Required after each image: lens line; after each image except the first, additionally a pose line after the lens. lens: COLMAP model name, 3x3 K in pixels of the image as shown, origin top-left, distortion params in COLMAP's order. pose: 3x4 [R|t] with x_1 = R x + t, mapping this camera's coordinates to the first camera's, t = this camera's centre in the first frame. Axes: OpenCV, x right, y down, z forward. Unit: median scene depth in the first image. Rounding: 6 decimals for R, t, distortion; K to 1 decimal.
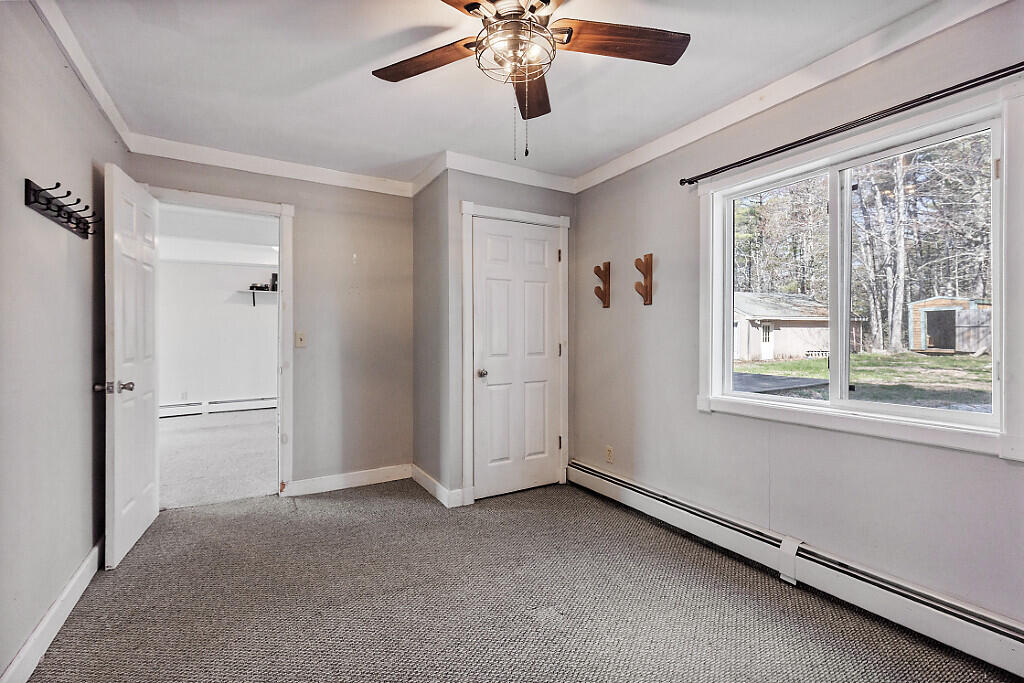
lens RADIAL K [[458.6, 0, 506.3], [0, 458.6, 337.0], [0, 0, 1]] dist [0.000362, -0.000520]
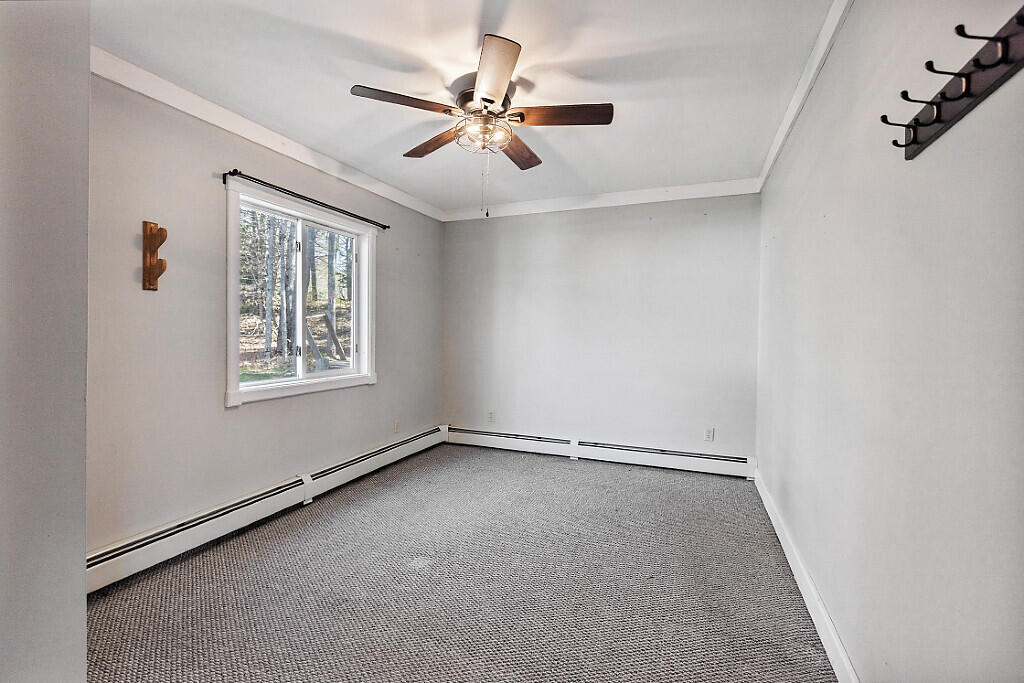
lens RADIAL K [[458.6, 0, 506.3], [0, 458.6, 337.0], [0, 0, 1]] dist [0.000362, -0.000520]
pose [[-0.628839, -0.017928, 0.777329, -0.857312], [-0.019095, 0.999789, 0.007611, -0.011273], [-0.777301, -0.010057, -0.629049, 1.373608]]
